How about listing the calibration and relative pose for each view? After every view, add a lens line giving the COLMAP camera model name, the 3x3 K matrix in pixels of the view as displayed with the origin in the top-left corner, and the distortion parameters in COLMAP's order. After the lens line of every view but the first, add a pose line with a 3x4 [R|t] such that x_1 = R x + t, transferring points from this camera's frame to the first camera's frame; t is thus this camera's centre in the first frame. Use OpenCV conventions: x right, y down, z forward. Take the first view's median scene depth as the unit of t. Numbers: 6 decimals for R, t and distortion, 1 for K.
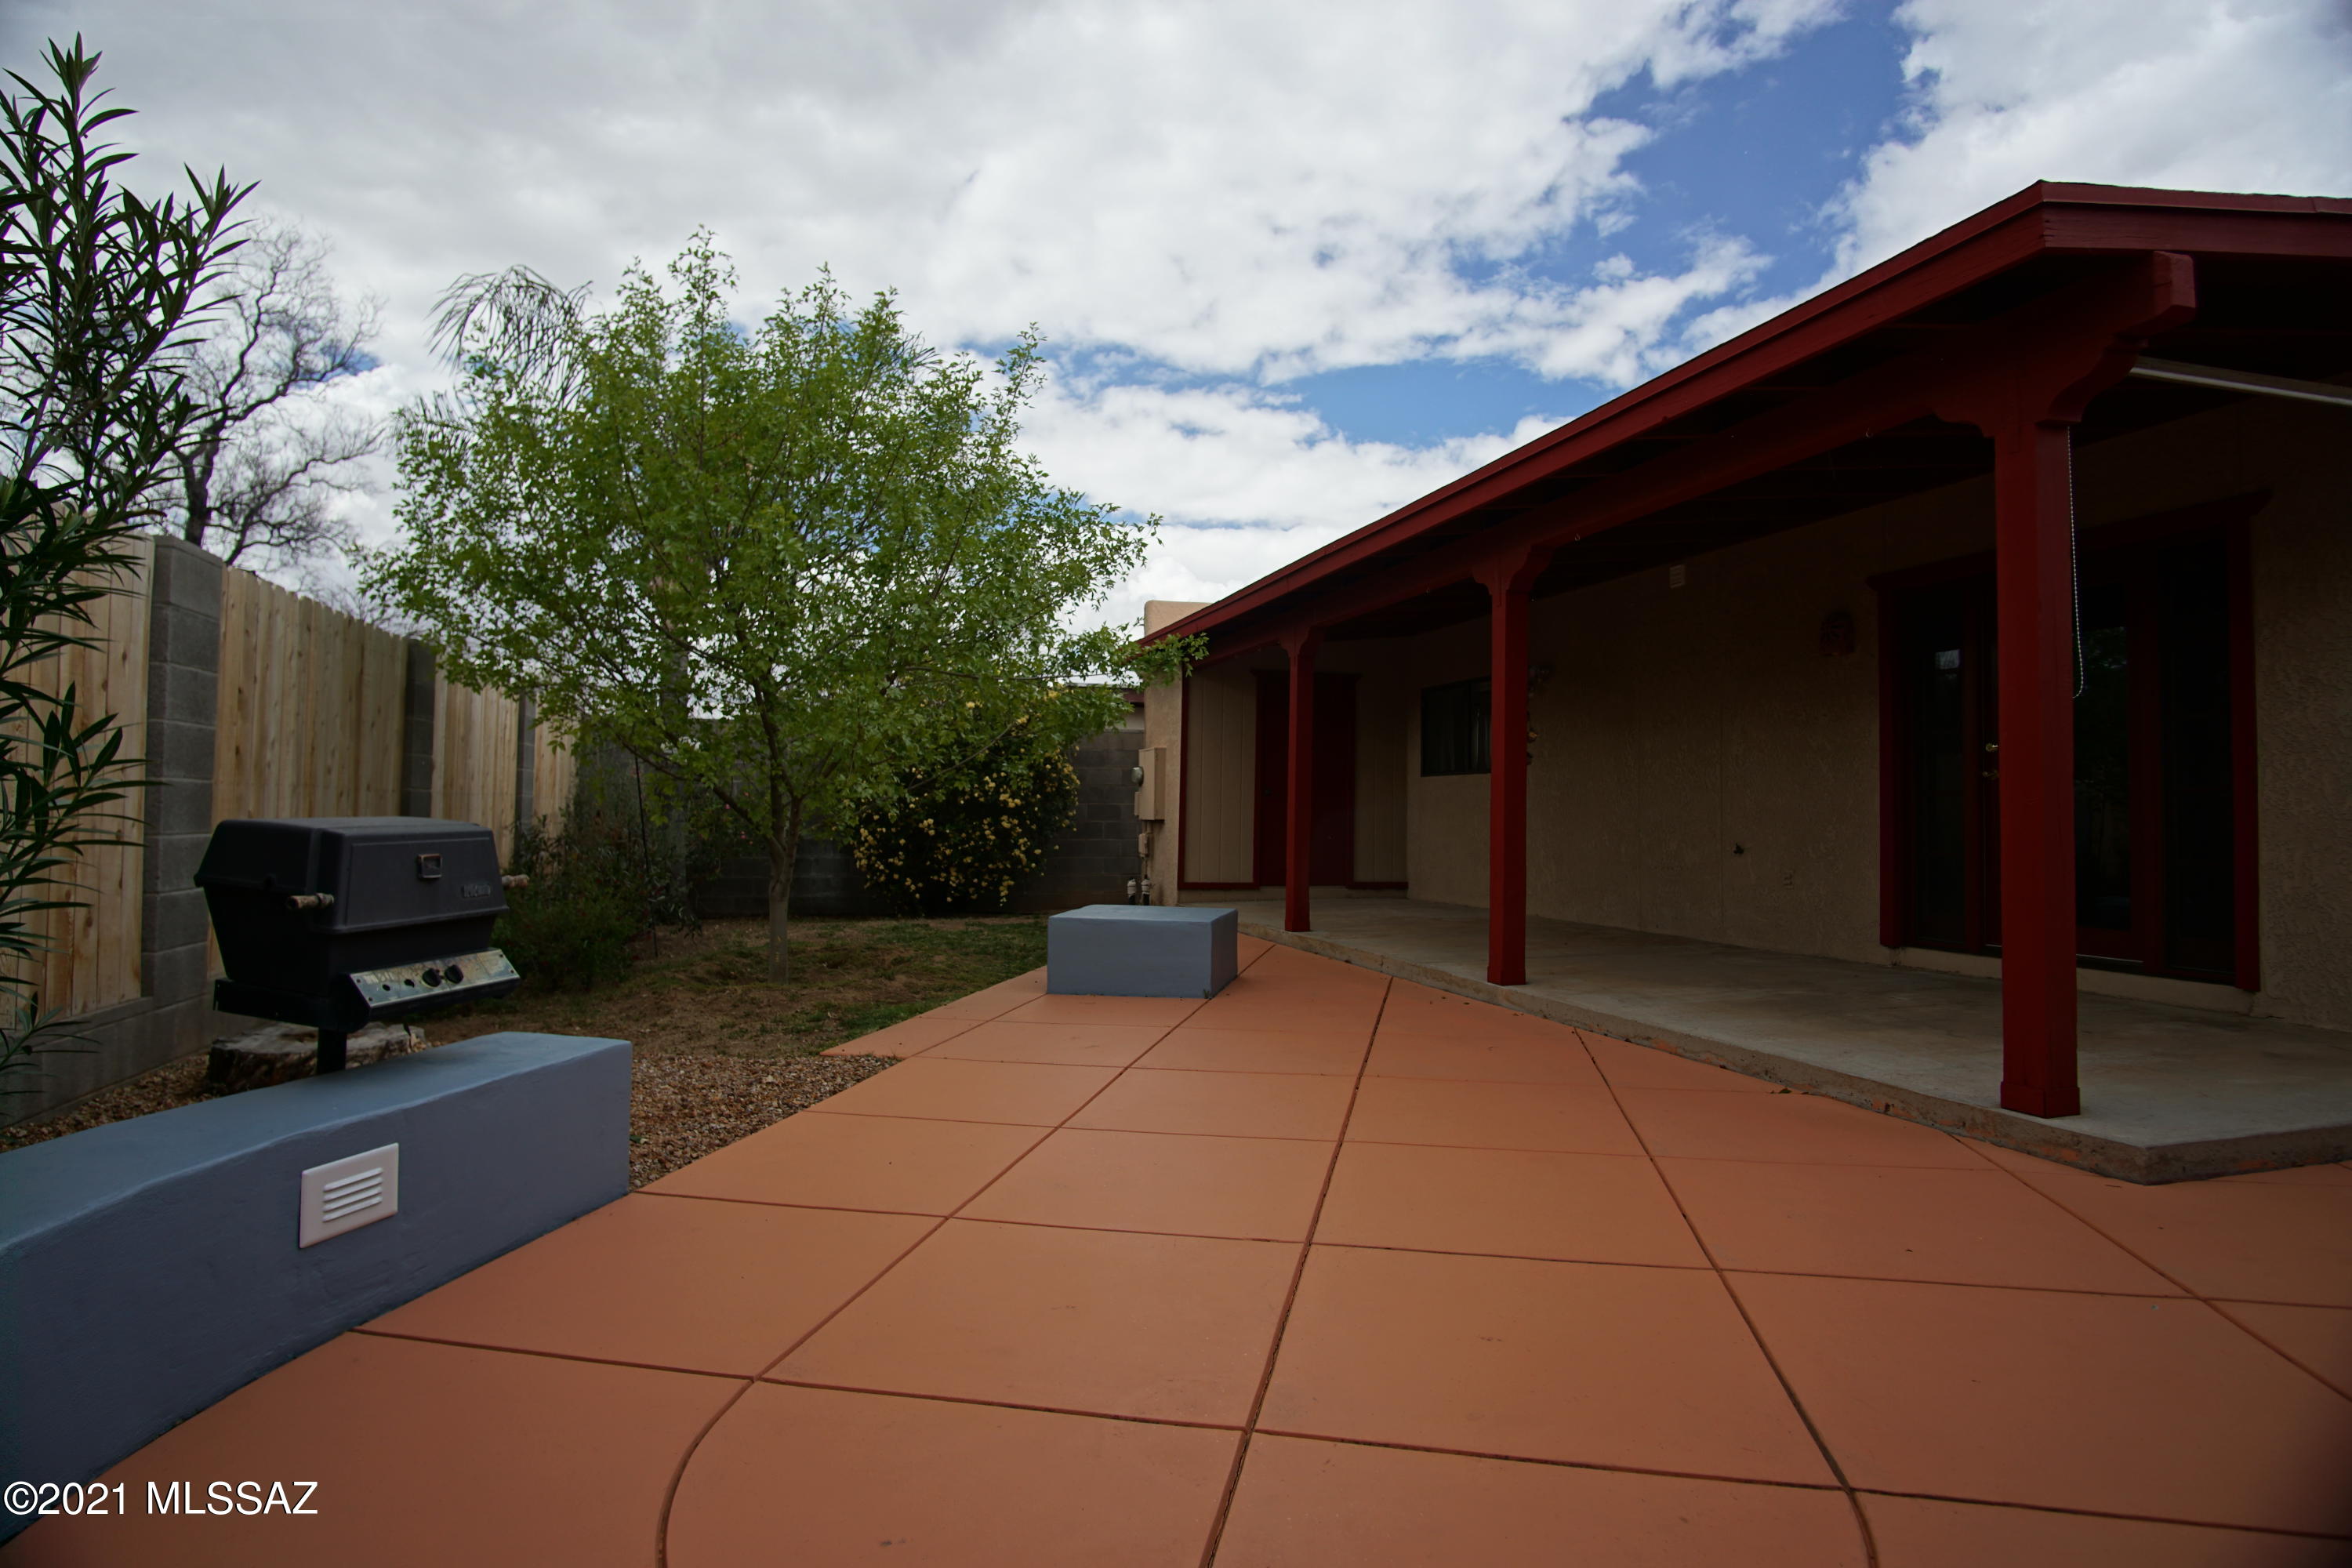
lens RADIAL K [[1258.6, 0, 1168.2], [0, 1258.6, 757.7], [0, 0, 1]] dist [-0.033239, 0.009451]
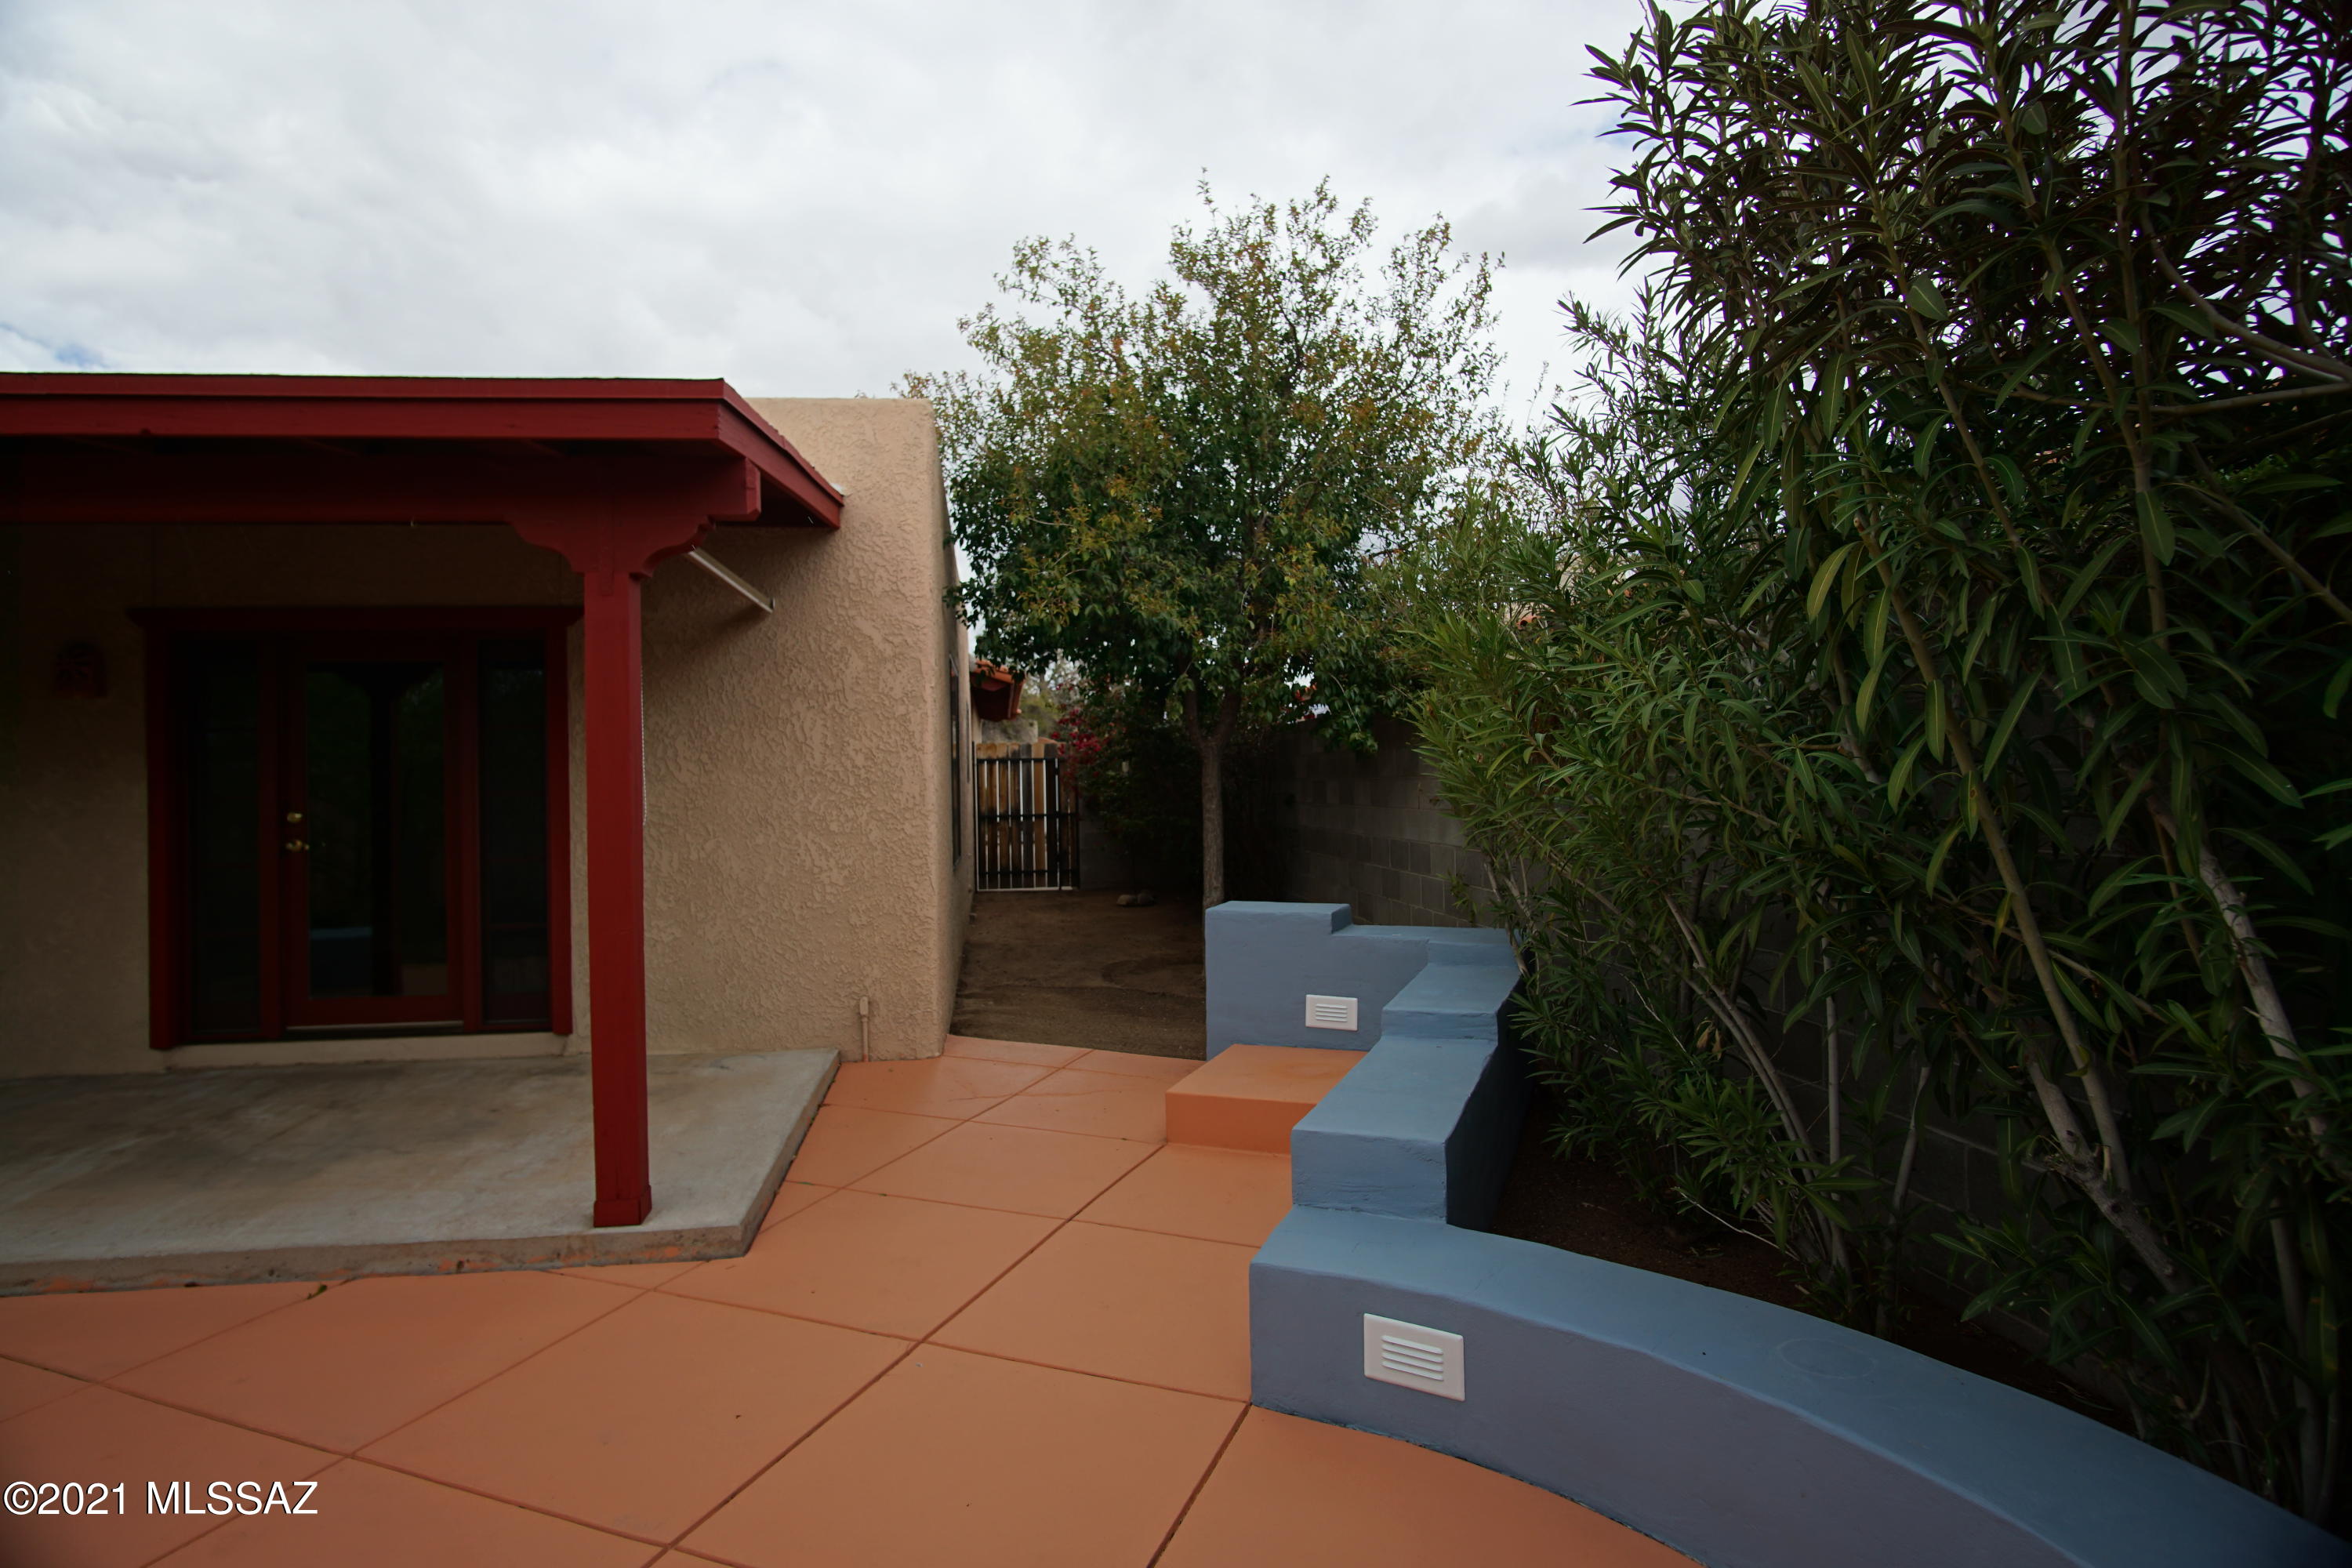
lens RADIAL K [[1258.6, 0, 1168.2], [0, 1258.6, 757.7], [0, 0, 1]] dist [-0.033239, 0.009451]
pose [[0.168736, -0.002788, 0.985657, -0.213843], [-0.014454, 0.999881, 0.005302, -0.096114], [-0.985555, -0.015142, 0.168676, 0.283786]]
